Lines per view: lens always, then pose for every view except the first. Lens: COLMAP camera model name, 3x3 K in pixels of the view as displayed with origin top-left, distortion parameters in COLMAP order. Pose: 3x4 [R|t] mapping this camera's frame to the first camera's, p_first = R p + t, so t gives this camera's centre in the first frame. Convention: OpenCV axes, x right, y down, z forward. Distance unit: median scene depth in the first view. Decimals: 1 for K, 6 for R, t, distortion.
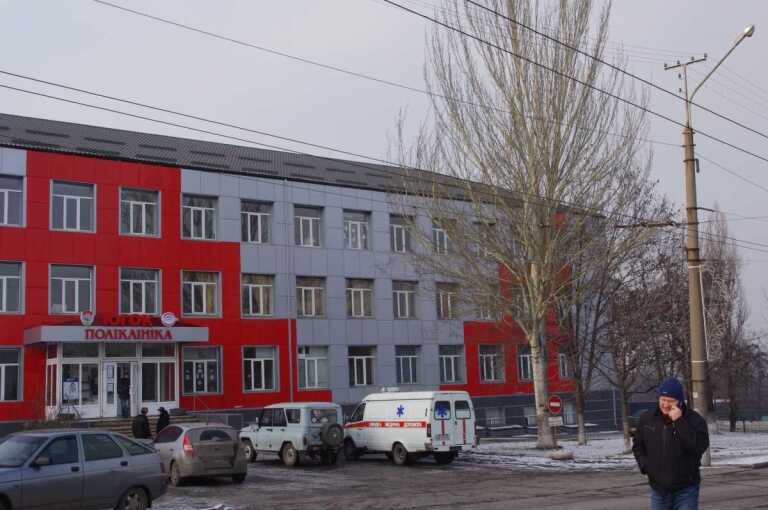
lens RADIAL K [[936.7, 0, 382.2], [0, 936.7, 244.7], [0, 0, 1]] dist [-0.031589, 0.064921]
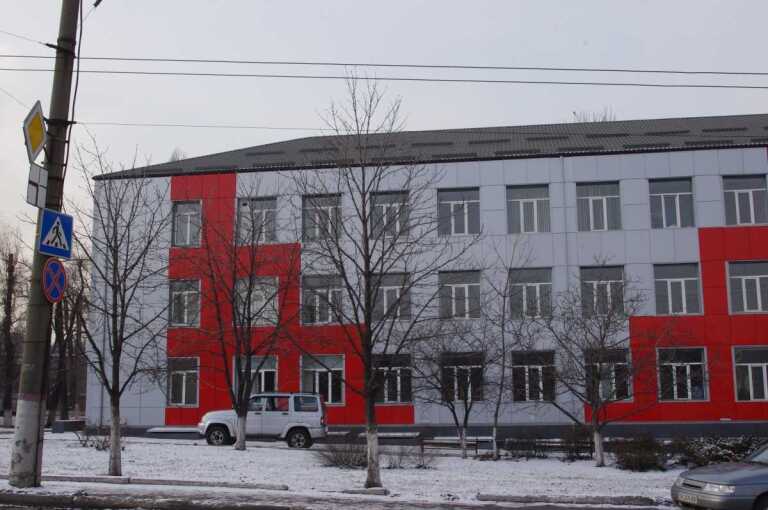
lens RADIAL K [[936.7, 0, 382.2], [0, 936.7, 244.7], [0, 0, 1]] dist [-0.031589, 0.064921]
pose [[0.715940, -0.090186, -0.692312, 0.718543], [0.090584, 0.995239, -0.035973, 0.053145], [0.692260, -0.036958, 0.720701, 0.521826]]
